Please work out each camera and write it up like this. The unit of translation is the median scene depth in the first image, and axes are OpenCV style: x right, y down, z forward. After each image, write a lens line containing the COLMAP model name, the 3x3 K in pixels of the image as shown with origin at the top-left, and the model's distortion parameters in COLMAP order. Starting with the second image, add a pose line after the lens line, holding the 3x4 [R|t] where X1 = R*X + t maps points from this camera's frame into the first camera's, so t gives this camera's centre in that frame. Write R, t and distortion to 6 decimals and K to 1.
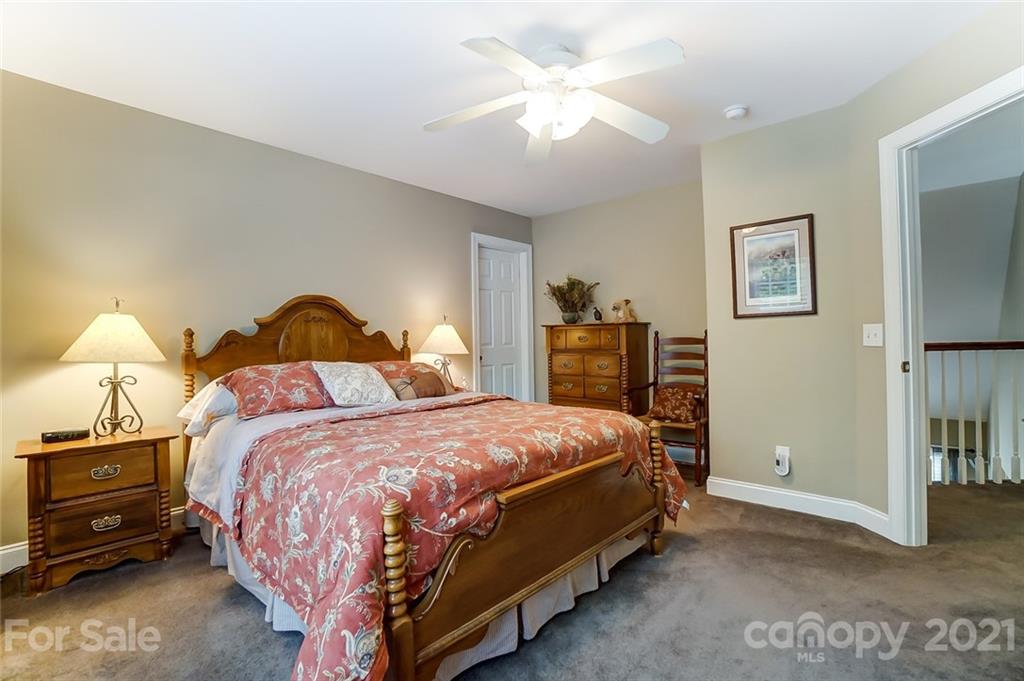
lens RADIAL K [[468.5, 0, 504.6], [0, 468.5, 340.1], [0, 0, 1]] dist [-0.070300, 0.026100]
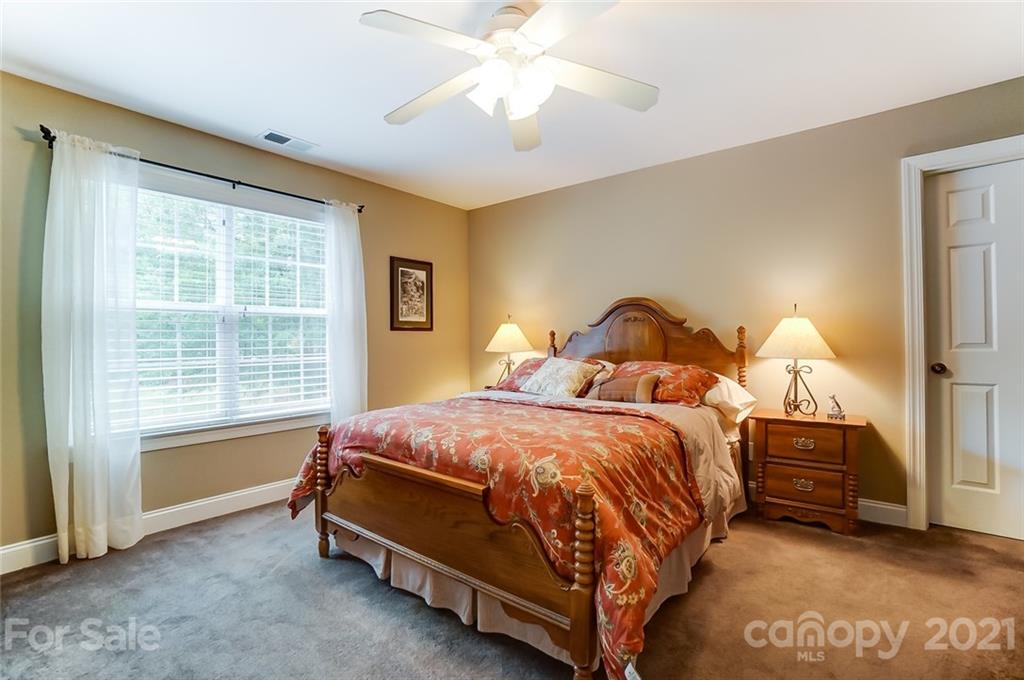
lens RADIAL K [[468.5, 0, 504.6], [0, 468.5, 339.6], [0, 0, 1]] dist [-0.070300, 0.026100]
pose [[0.056941, 0.013328, -0.998289, 0.803911], [0.009032, 0.999863, 0.013864, -0.018494], [0.998337, -0.009806, 0.056813, 0.759608]]
